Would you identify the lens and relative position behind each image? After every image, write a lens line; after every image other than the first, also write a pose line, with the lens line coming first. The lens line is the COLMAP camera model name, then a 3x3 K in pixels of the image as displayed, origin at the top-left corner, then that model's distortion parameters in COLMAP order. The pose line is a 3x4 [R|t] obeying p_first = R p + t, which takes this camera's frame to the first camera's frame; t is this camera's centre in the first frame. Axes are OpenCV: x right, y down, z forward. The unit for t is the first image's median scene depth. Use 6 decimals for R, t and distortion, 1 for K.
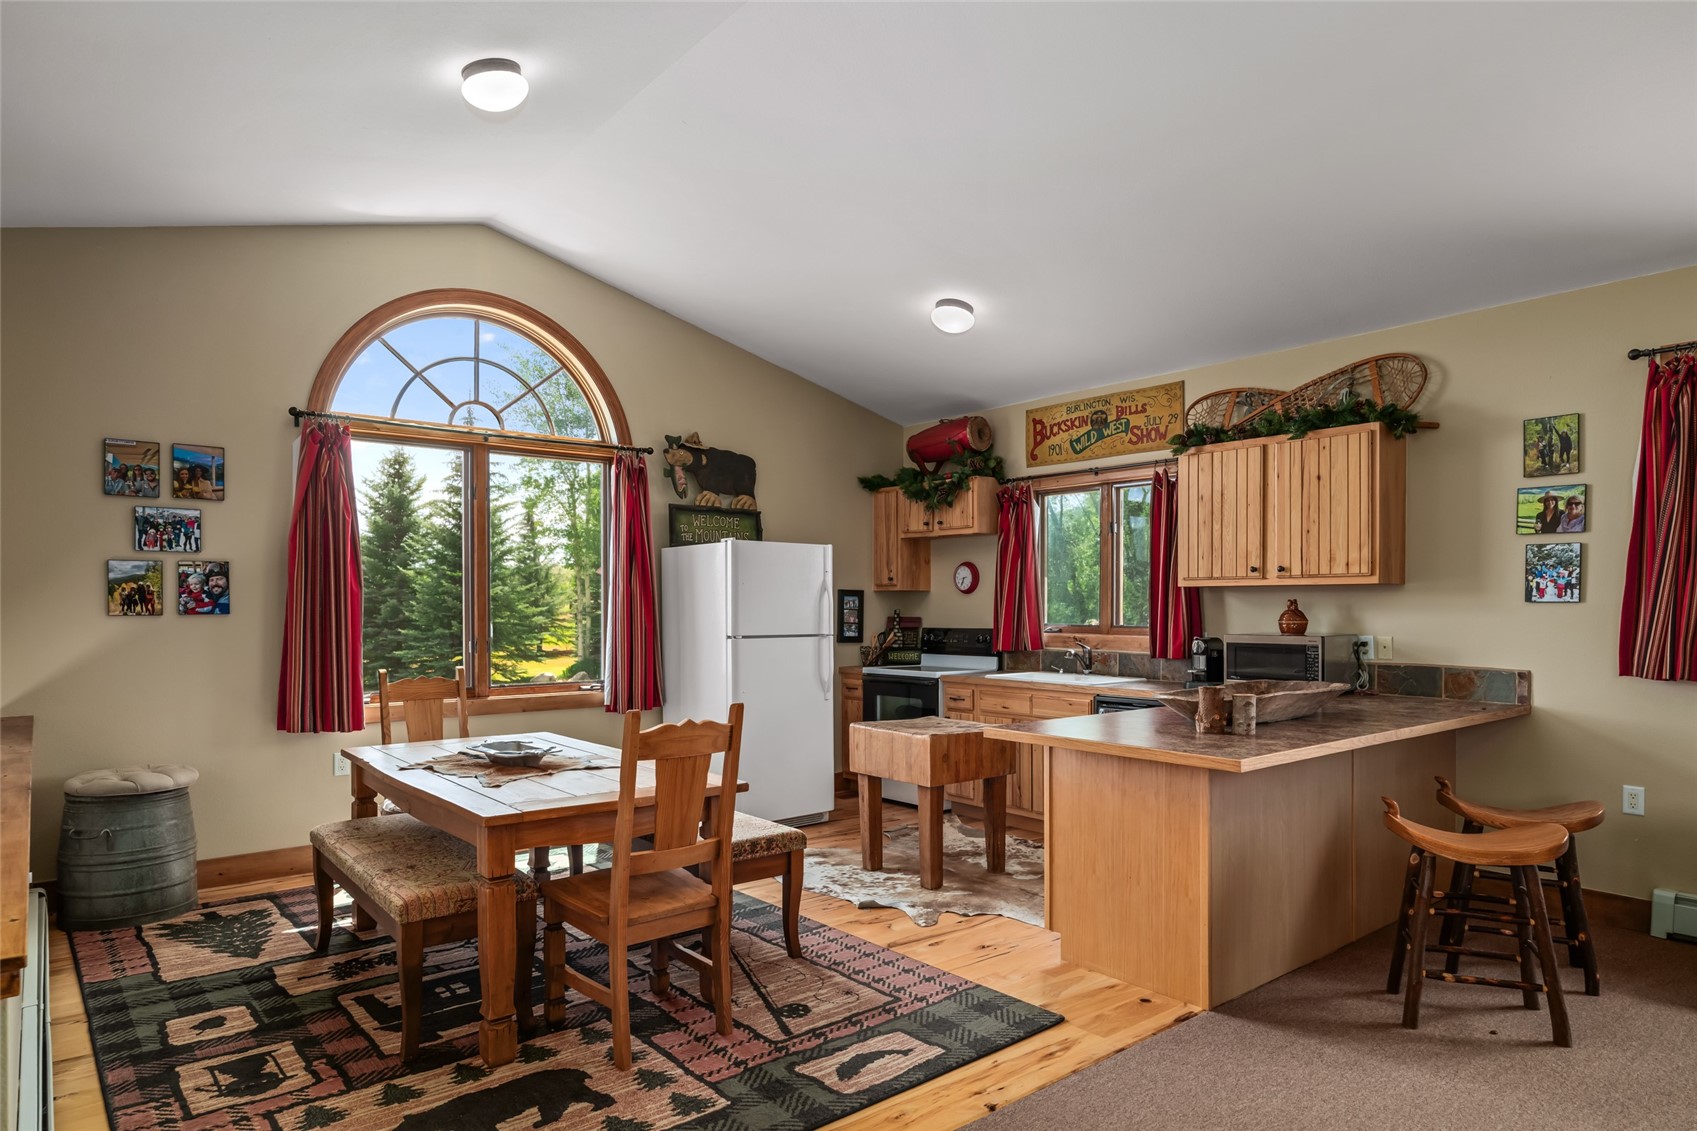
lens RADIAL K [[1008.7, 0, 856.7], [0, 1008.7, 599.5], [0, 0, 1]] dist [0.000470, -0.000301]
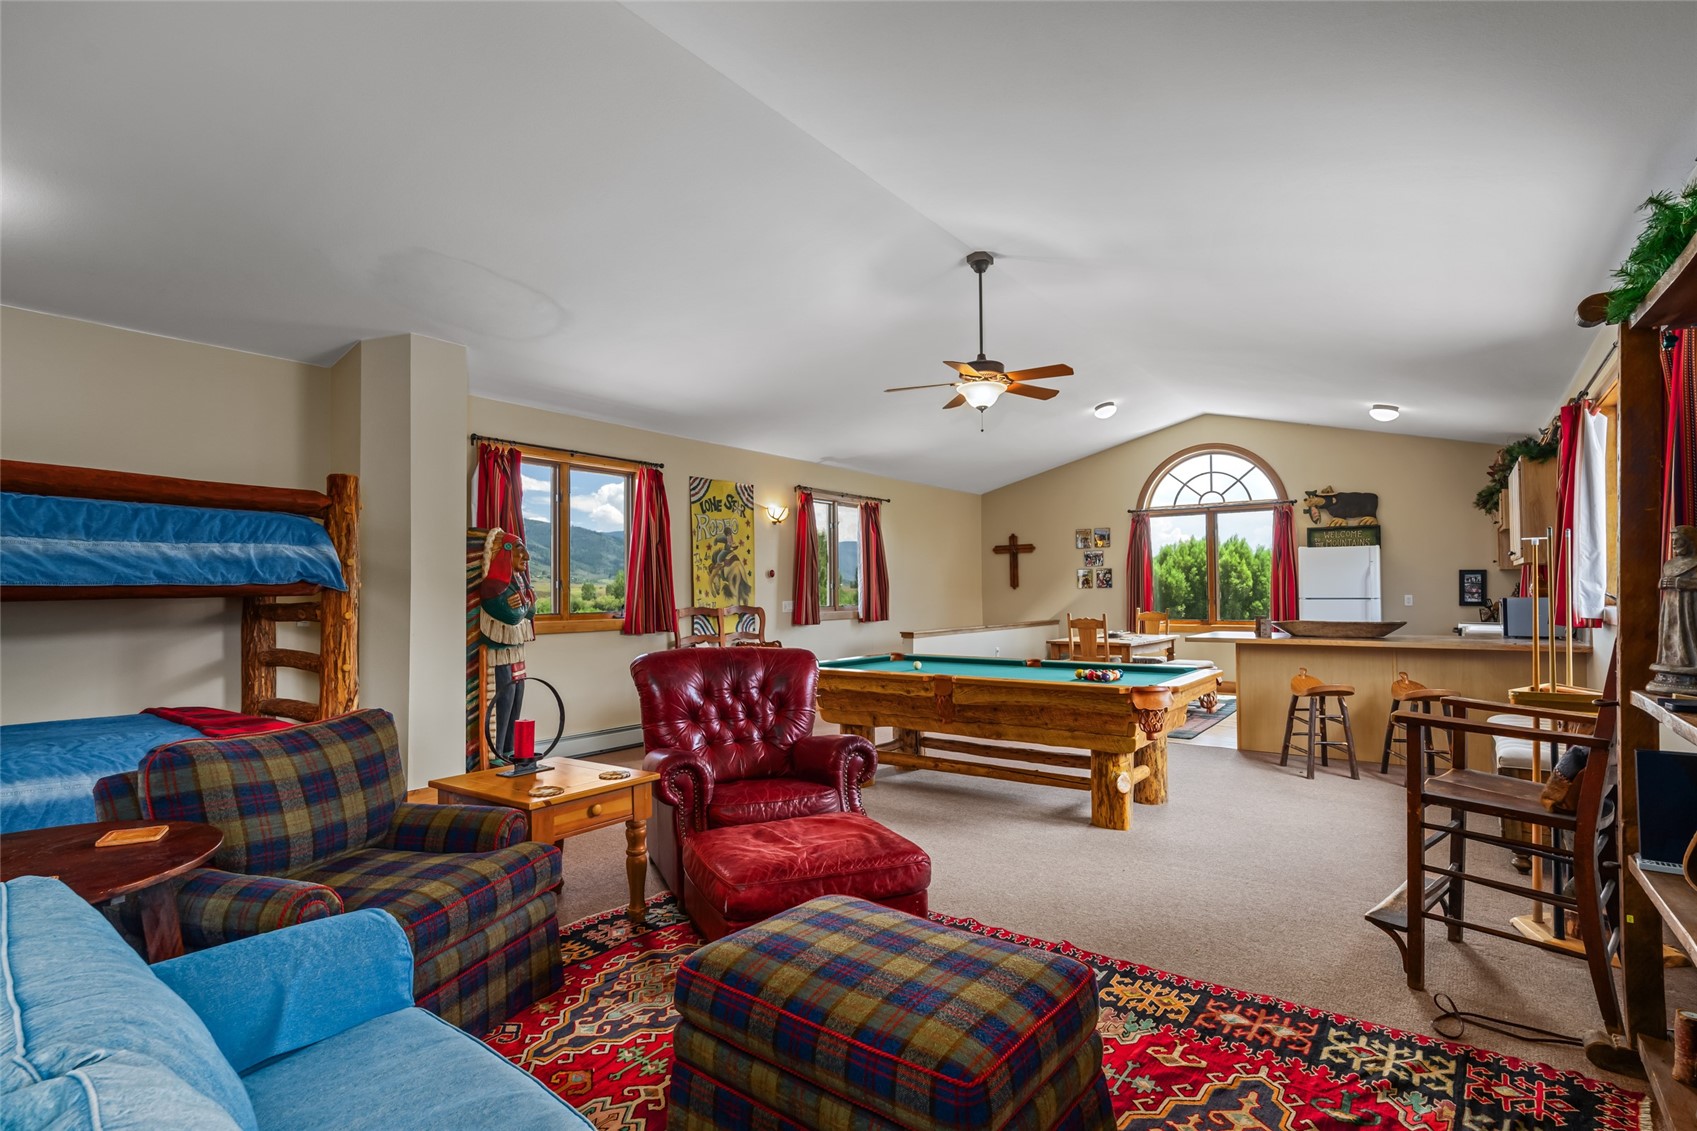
lens RADIAL K [[861.5, 0, 848.5], [0, 861.5, 565.5], [0, 0, 1]] dist [-0.000533, -0.000054]
pose [[0.236037, -0.030660, -0.971260, 1.422988], [0.012254, 0.999517, -0.028574, 0.012465], [0.971667, -0.005157, 0.236299, -0.250821]]
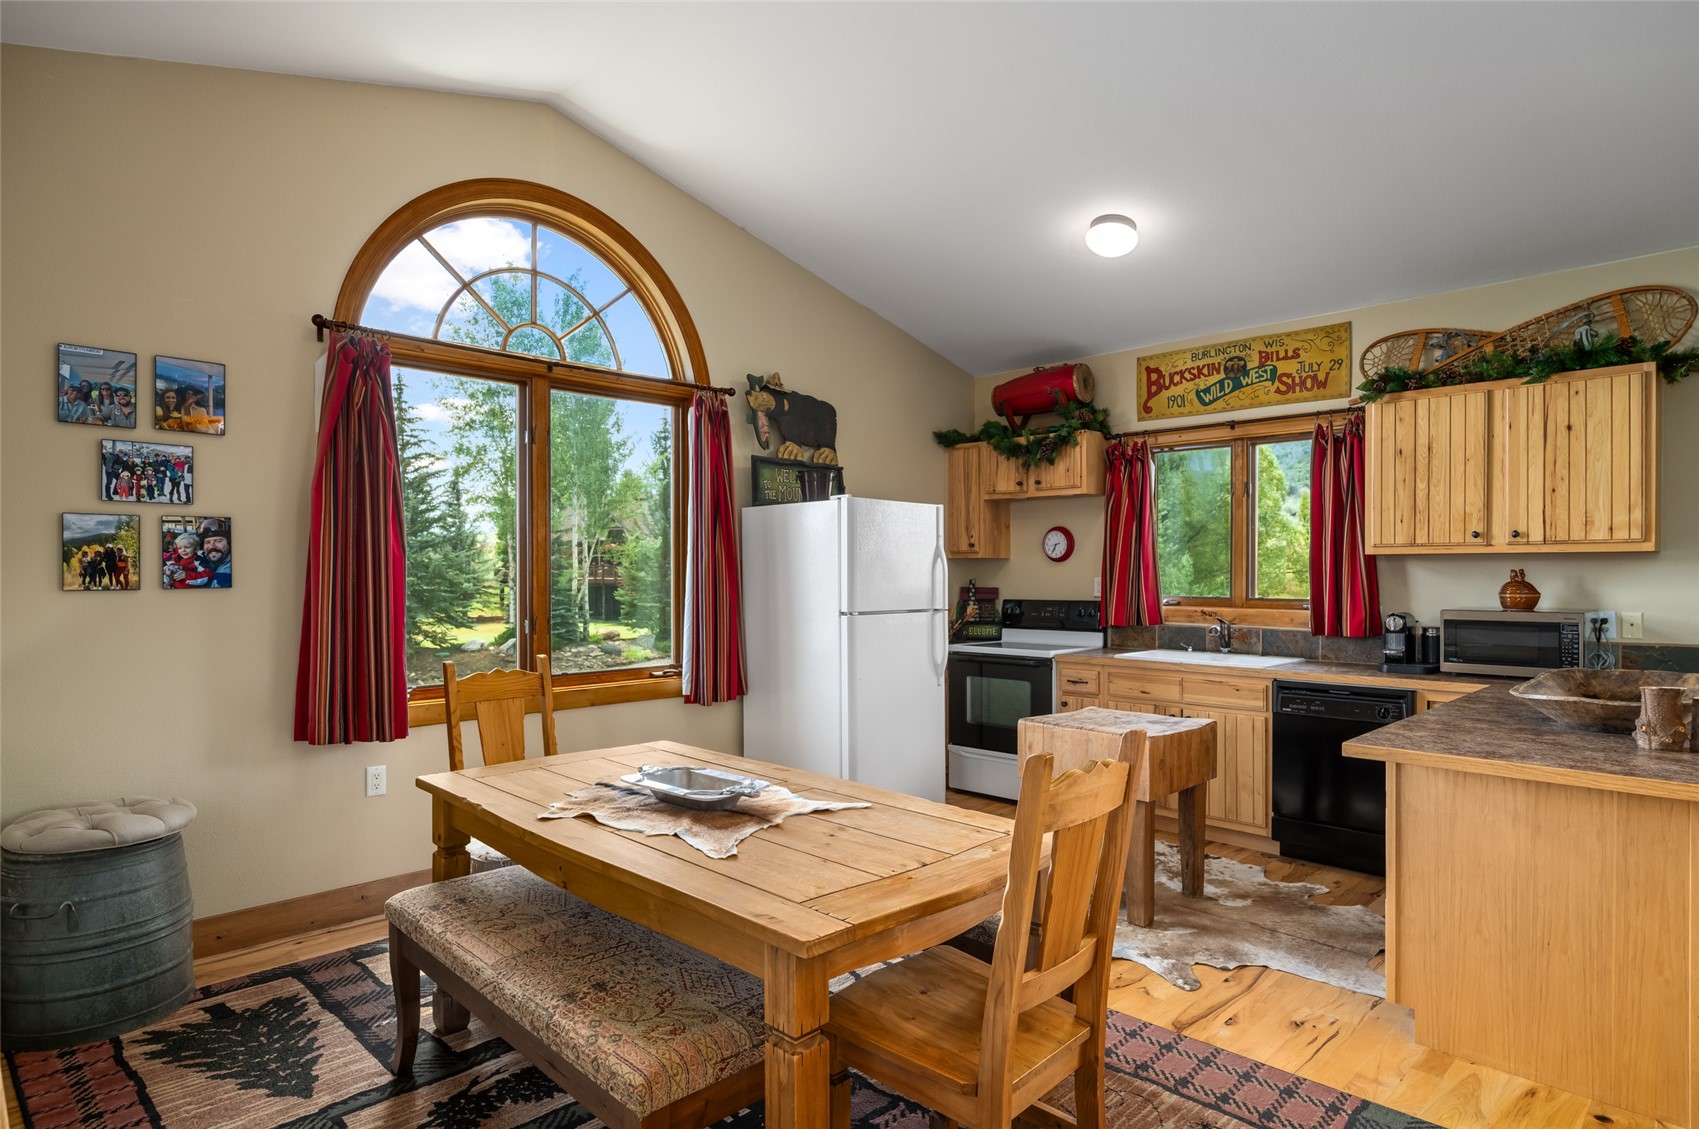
lens RADIAL K [[946.4, 0, 849.5], [0, 946.4, 564.5], [0, 0, 1]] dist [-0.002102, 0.000486]
pose [[0.995855, 0.001607, 0.090938, -0.216082], [-0.001381, 0.999996, -0.002544, -0.001411], [-0.090942, 0.002408, 0.995853, 0.245846]]
